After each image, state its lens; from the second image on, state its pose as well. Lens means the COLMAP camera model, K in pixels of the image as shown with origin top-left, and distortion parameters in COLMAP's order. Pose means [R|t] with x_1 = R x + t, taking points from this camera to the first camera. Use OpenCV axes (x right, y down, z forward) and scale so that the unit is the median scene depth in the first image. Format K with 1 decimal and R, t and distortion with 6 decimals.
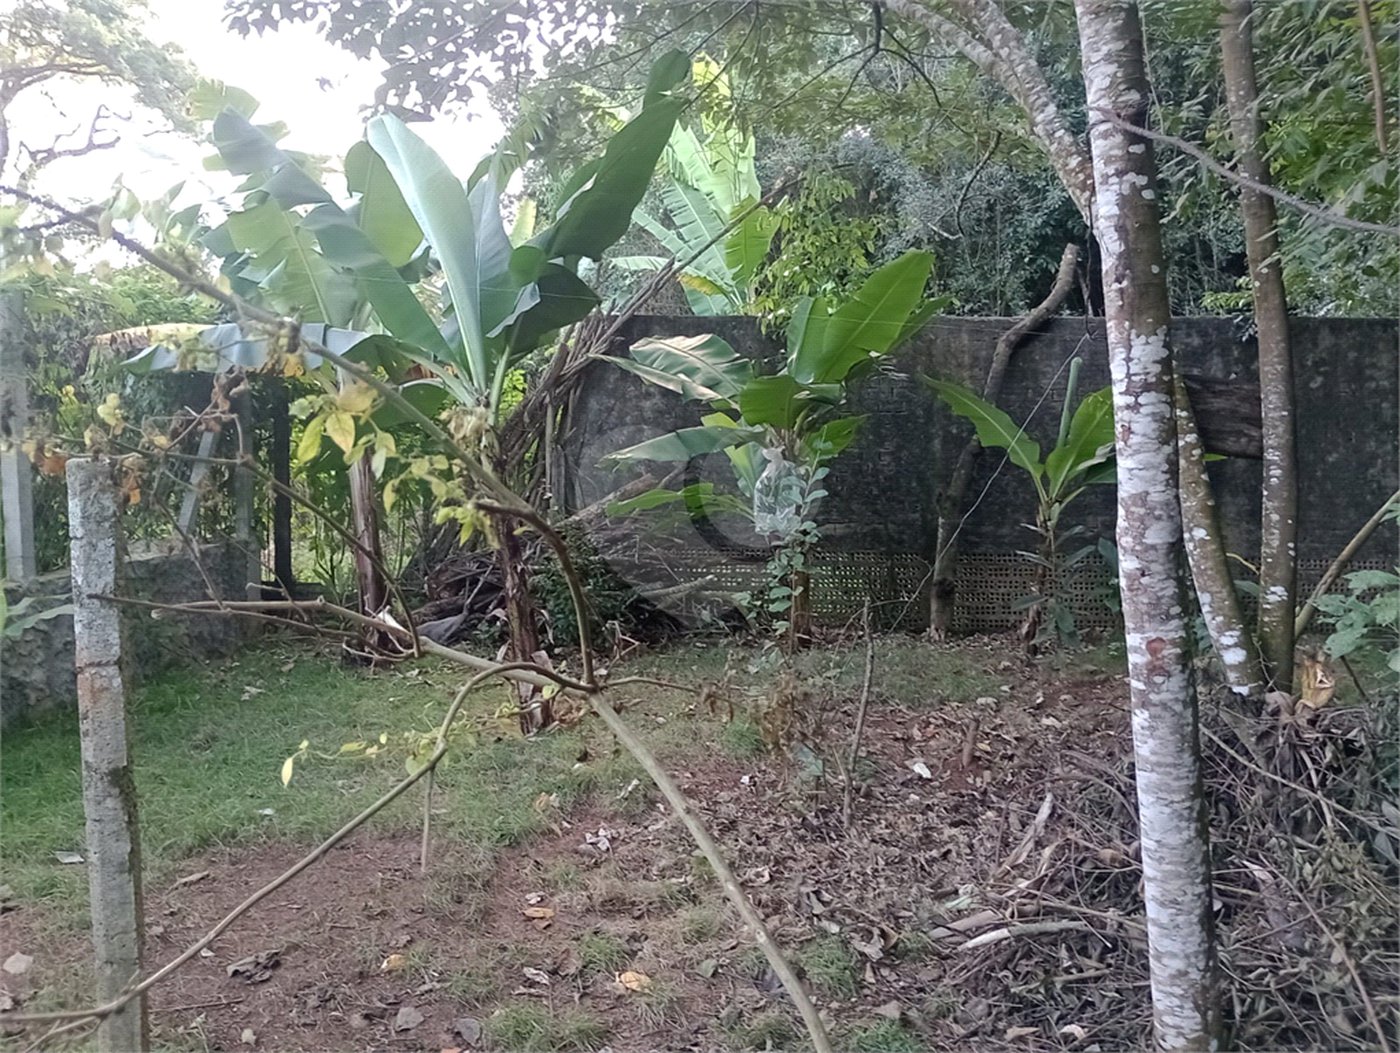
lens RADIAL K [[1157.1, 0, 695.8], [0, 1157.1, 531.0], [0, 0, 1]] dist [0.060001, -0.077988]
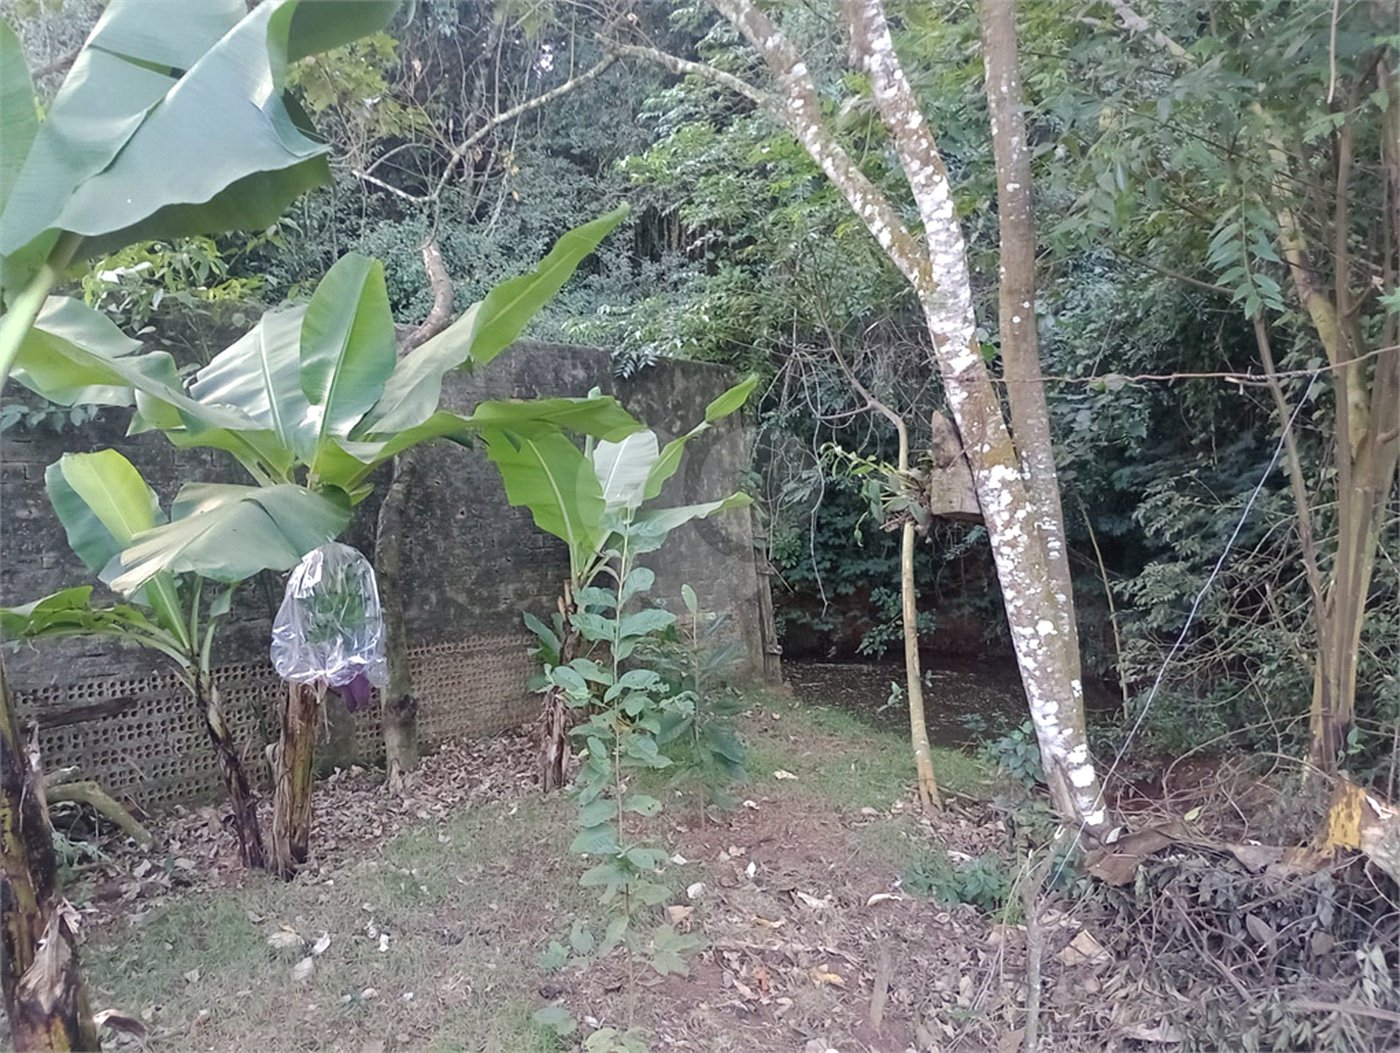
lens RADIAL K [[1157.1, 0, 695.8], [0, 1157.1, 531.0], [0, 0, 1]] dist [0.060001, -0.077988]
pose [[0.630960, -0.038143, 0.774877, -0.258025], [0.053516, 0.998551, 0.005576, -0.063584], [-0.773967, 0.037950, 0.632088, 0.540407]]
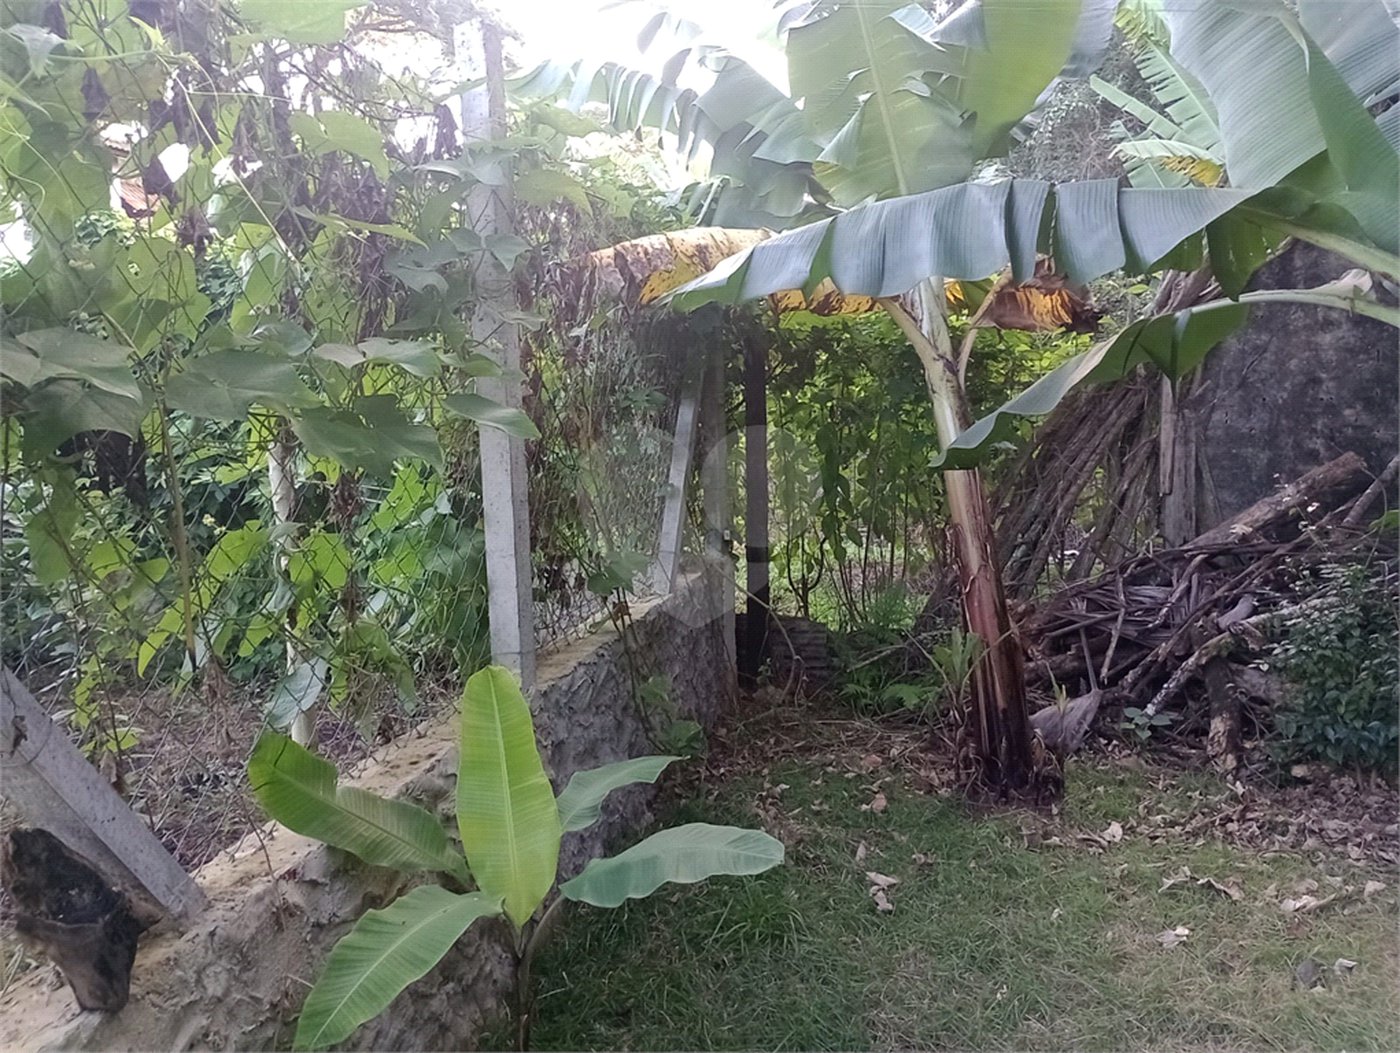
lens RADIAL K [[1157.1, 0, 695.8], [0, 1157.1, 531.0], [0, 0, 1]] dist [0.060001, -0.077988]
pose [[0.975702, -0.002043, -0.219094, -0.330635], [0.010851, 0.999180, 0.039007, -0.048750], [0.218835, -0.040436, 0.974924, 0.432822]]
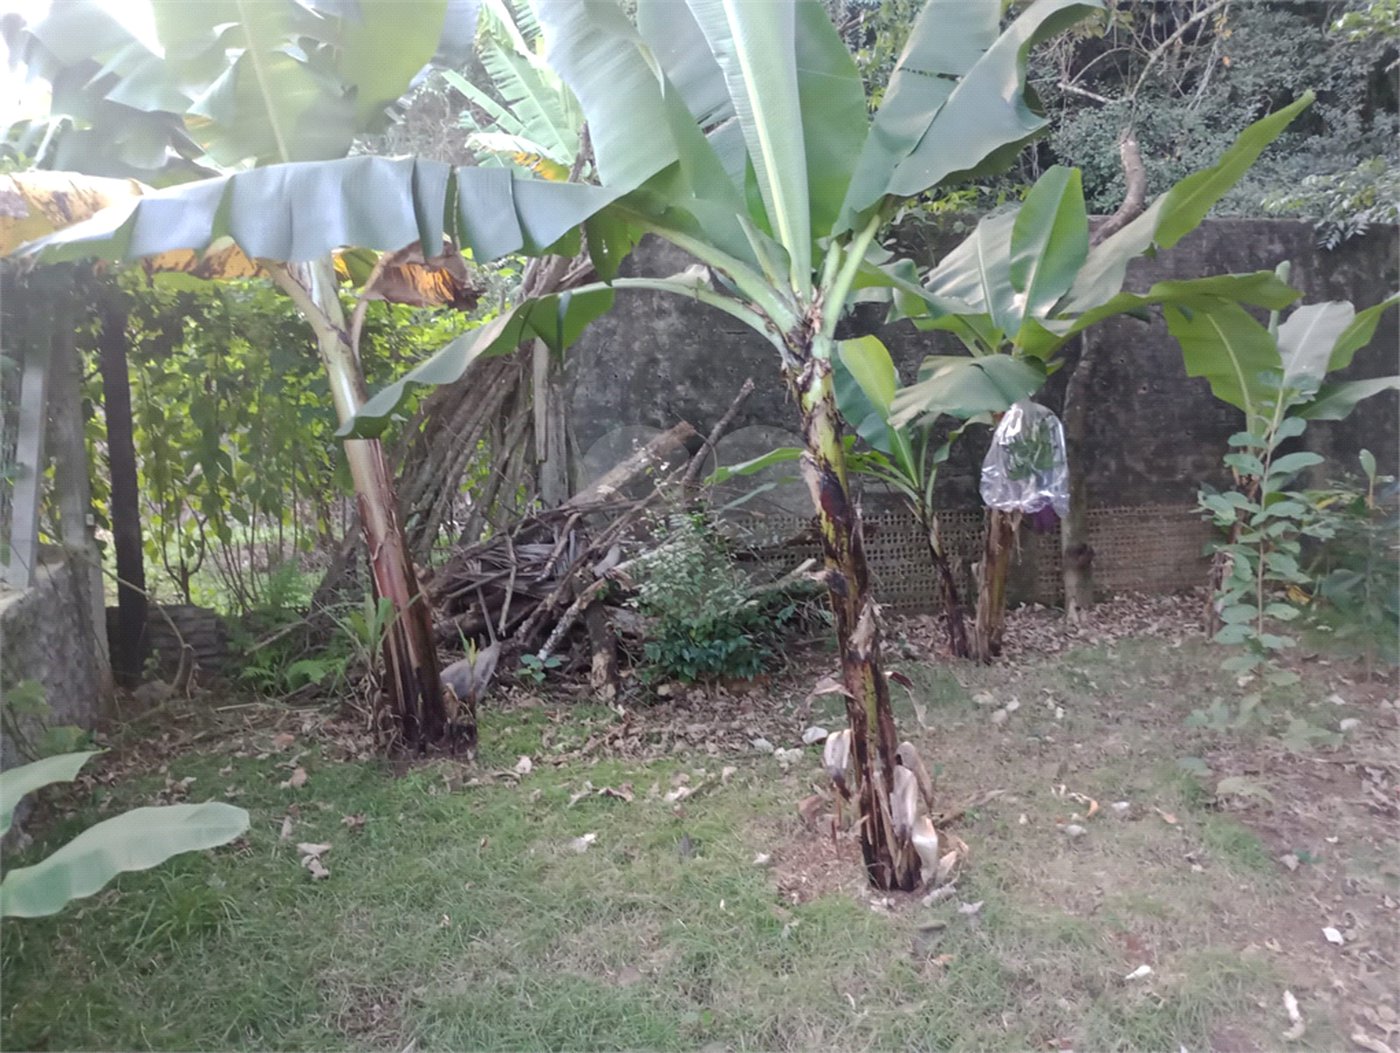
lens RADIAL K [[1157.1, 0, 695.8], [0, 1157.1, 531.0], [0, 0, 1]] dist [0.060001, -0.077988]
pose [[0.949996, -0.058304, 0.306771, -0.352952], [0.038564, 0.996800, 0.070025, -0.043368], [-0.309872, -0.054694, 0.949204, 0.412044]]
